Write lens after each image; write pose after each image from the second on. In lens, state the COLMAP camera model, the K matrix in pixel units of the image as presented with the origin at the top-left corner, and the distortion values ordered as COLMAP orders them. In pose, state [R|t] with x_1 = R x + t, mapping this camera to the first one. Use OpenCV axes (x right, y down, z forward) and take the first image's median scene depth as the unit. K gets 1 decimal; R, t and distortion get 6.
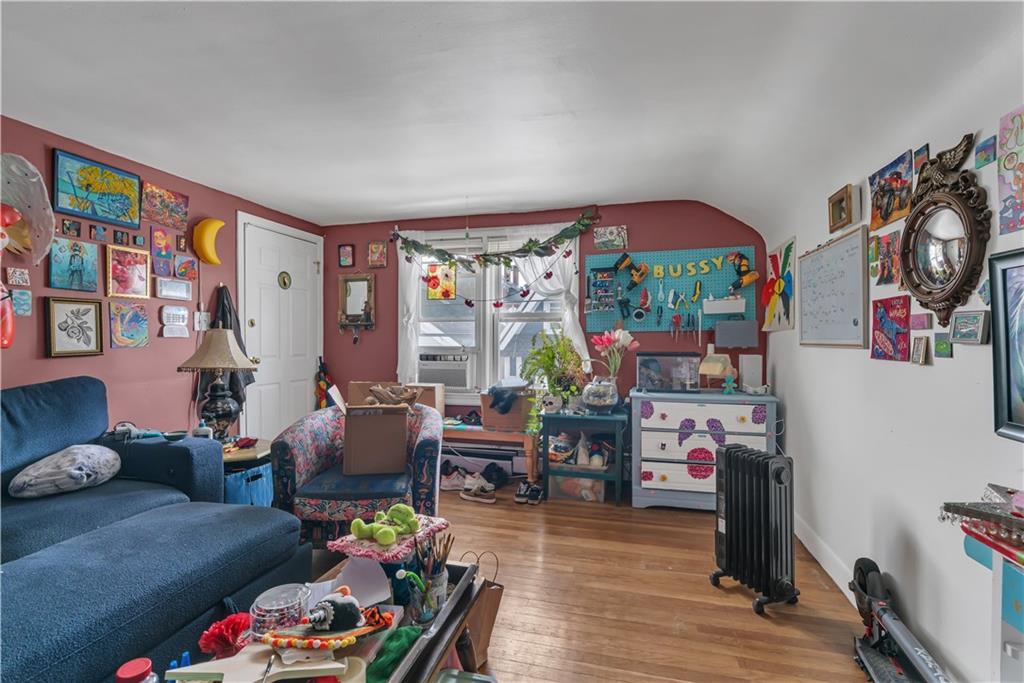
lens RADIAL K [[466.3, 0, 511.1], [0, 466.3, 339.7], [0, 0, 1]] dist [-0.001995, 0.000729]
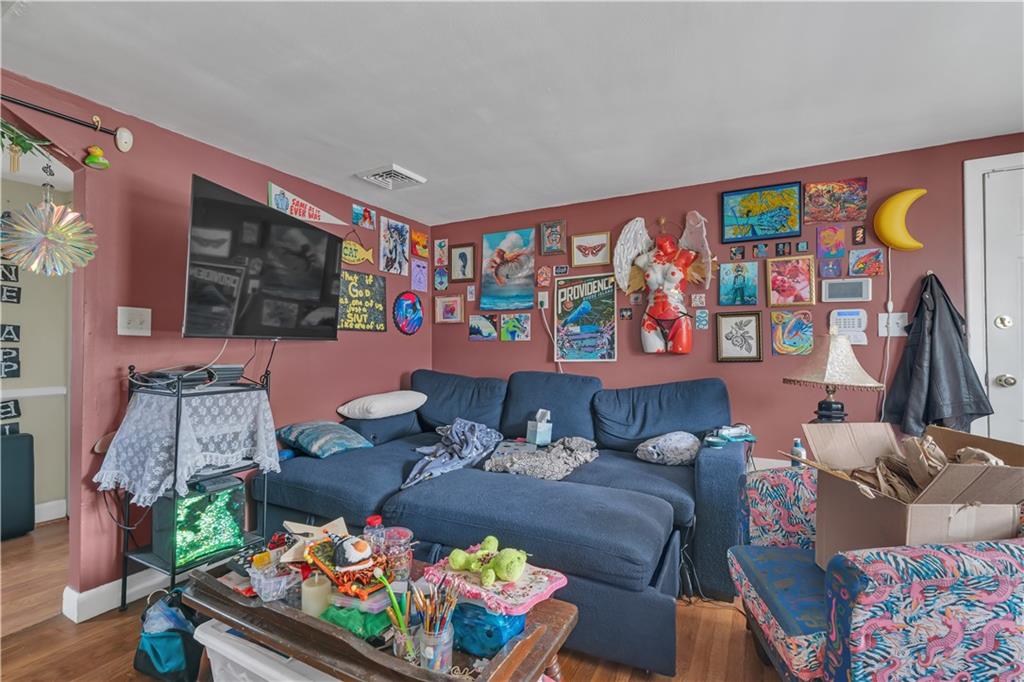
lens RADIAL K [[466.3, 0, 508.1], [0, 466.3, 338.7], [0, 0, 1]] dist [-0.001995, 0.000729]
pose [[-0.234671, -0.014863, -0.971961, 0.315426], [-0.000323, 0.999884, -0.015212, -0.003557], [0.972075, -0.003256, -0.234649, 0.659863]]
